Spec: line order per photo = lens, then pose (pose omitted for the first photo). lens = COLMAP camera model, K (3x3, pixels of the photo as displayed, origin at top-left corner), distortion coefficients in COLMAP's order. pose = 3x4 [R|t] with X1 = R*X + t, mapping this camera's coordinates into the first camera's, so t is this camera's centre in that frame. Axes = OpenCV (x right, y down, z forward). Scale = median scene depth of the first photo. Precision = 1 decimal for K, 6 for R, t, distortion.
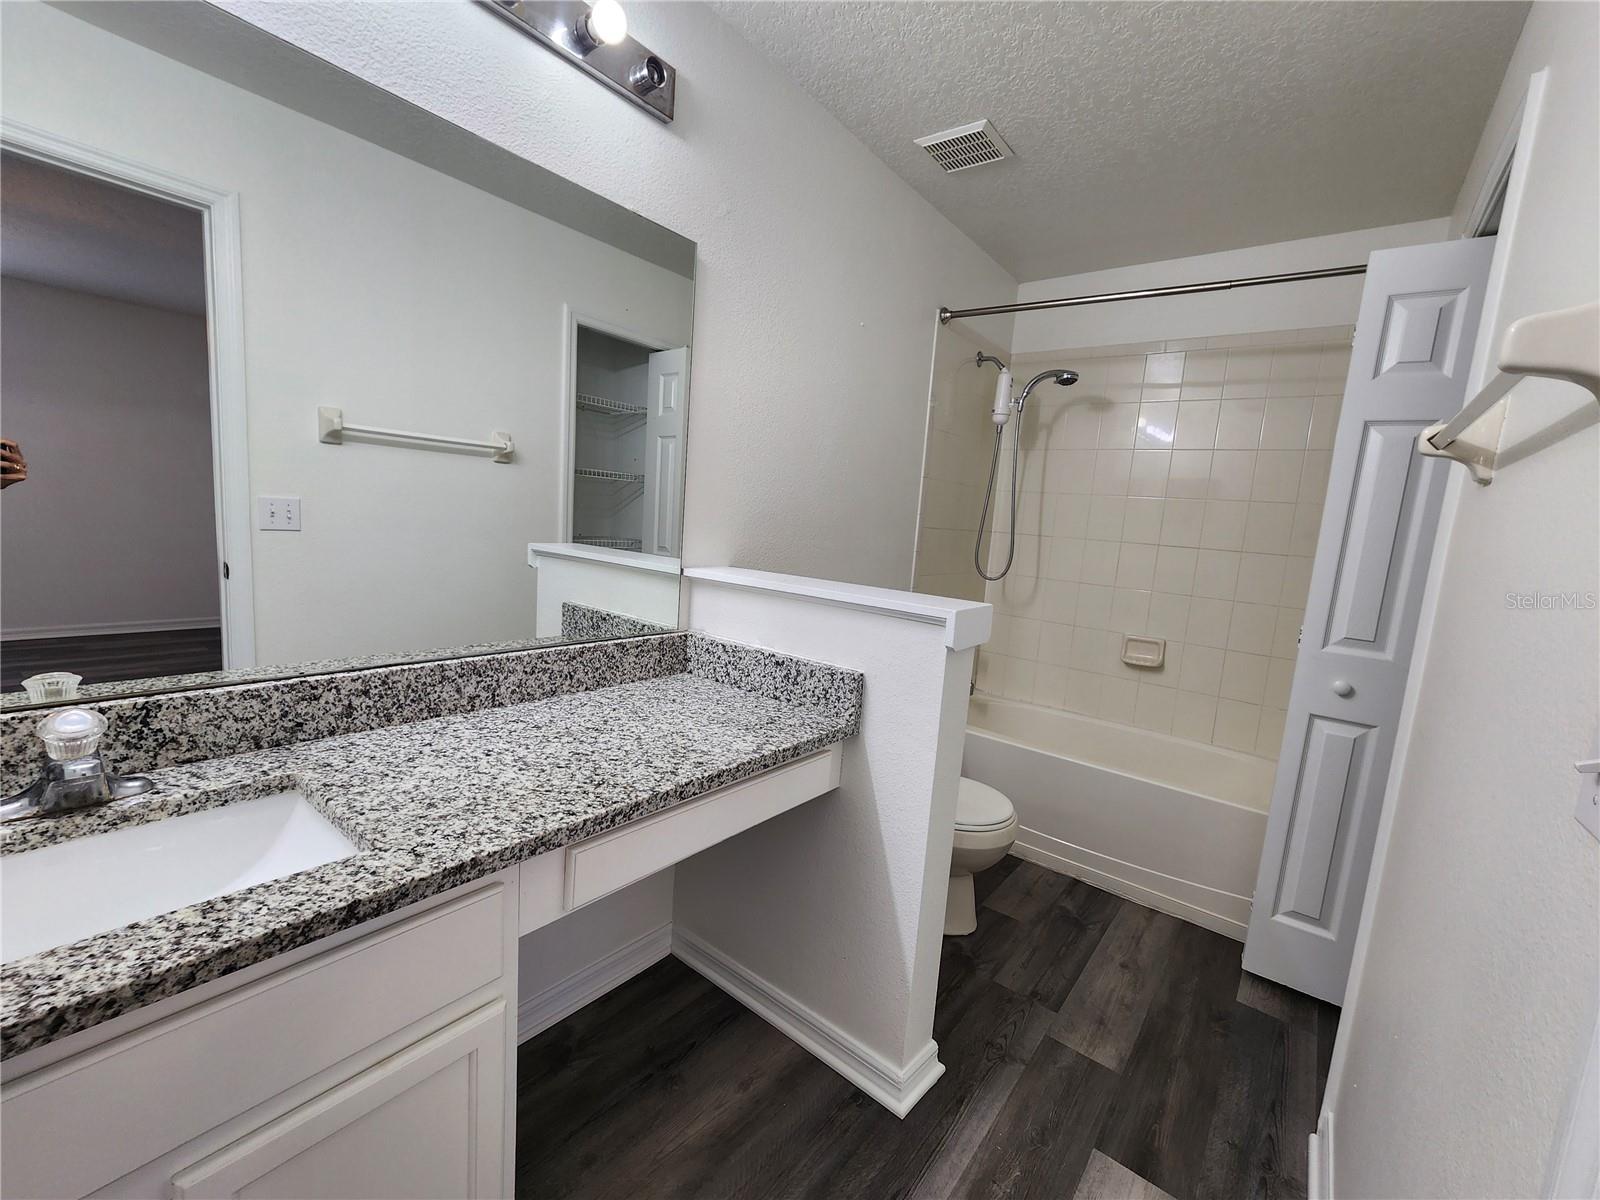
lens RADIAL K [[659.3, 0, 794.3], [0, 659.3, 601.0], [0, 0, 1]] dist [0.000437, 0.000427]
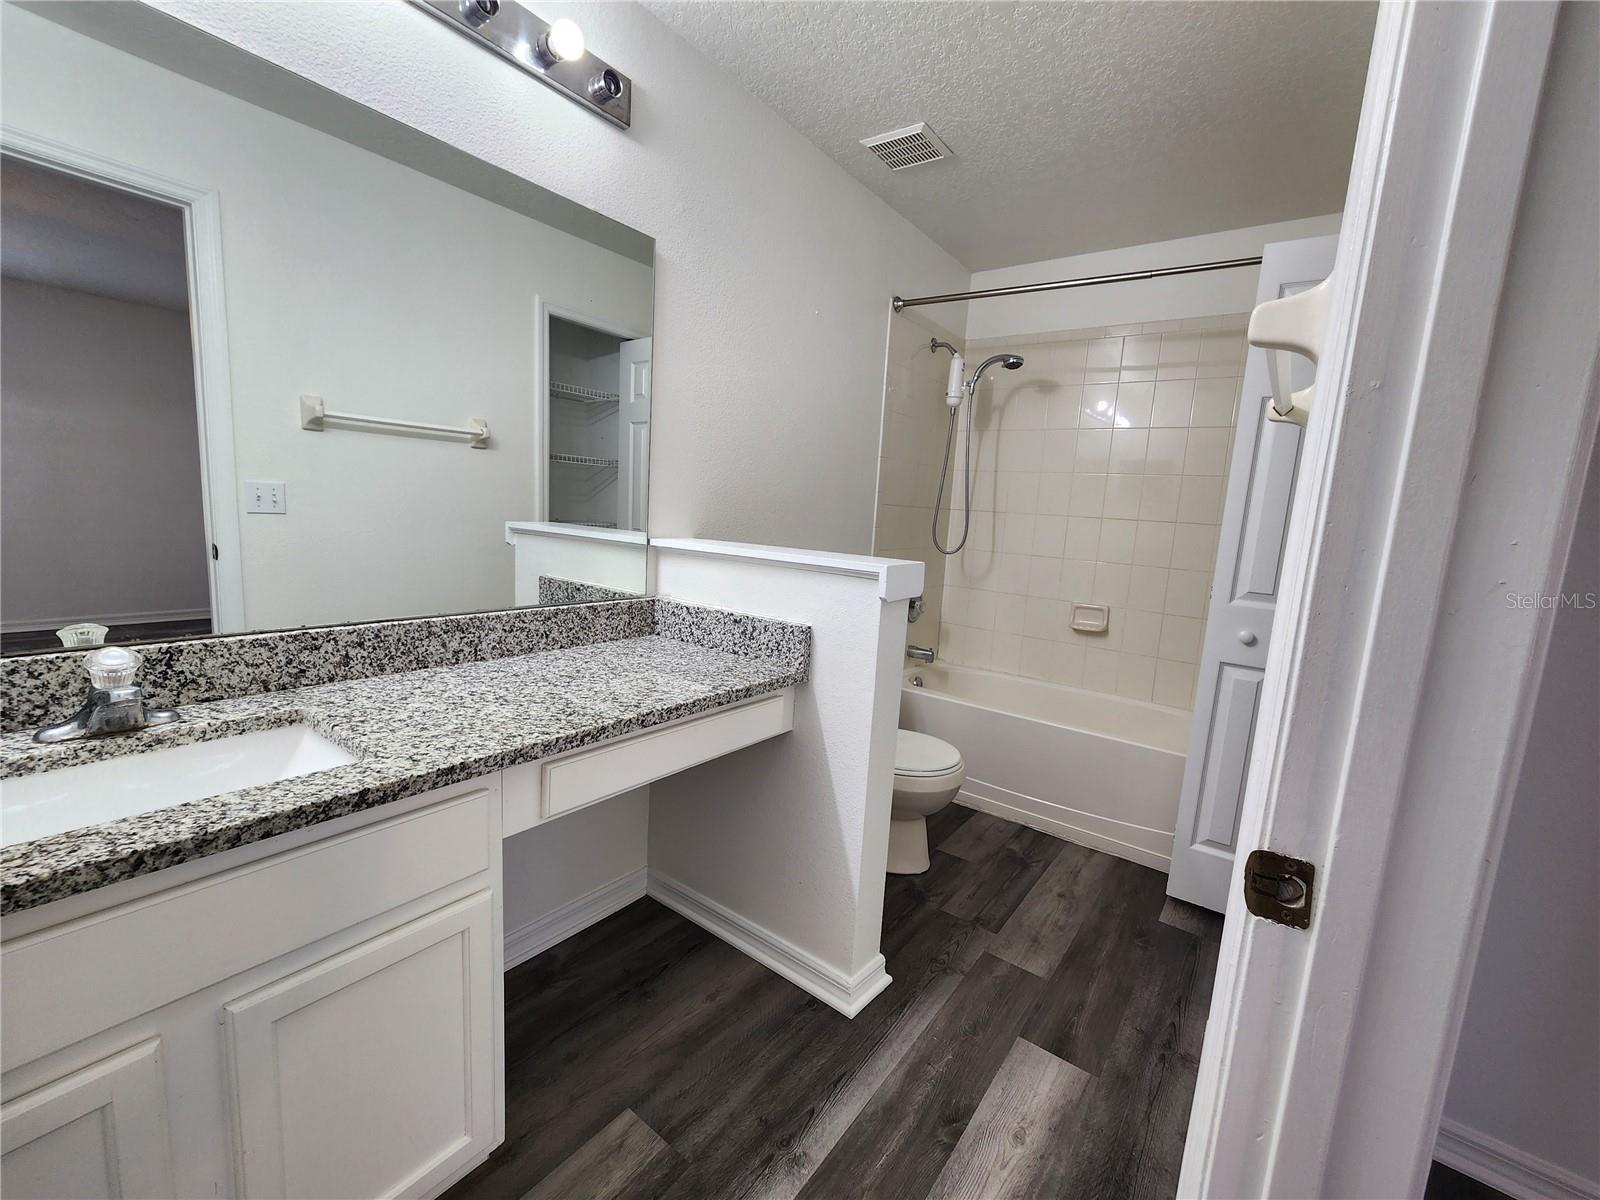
lens RADIAL K [[665.0, 0, 800.0], [0, 665.0, 600.0], [0, 0, 1]] dist [-0.000402, 0.000648]
pose [[0.999410, -0.018699, 0.028808, 0.054456], [0.018425, 0.999783, 0.009761, 0.053475], [-0.028984, -0.009224, 0.999537, -0.124504]]
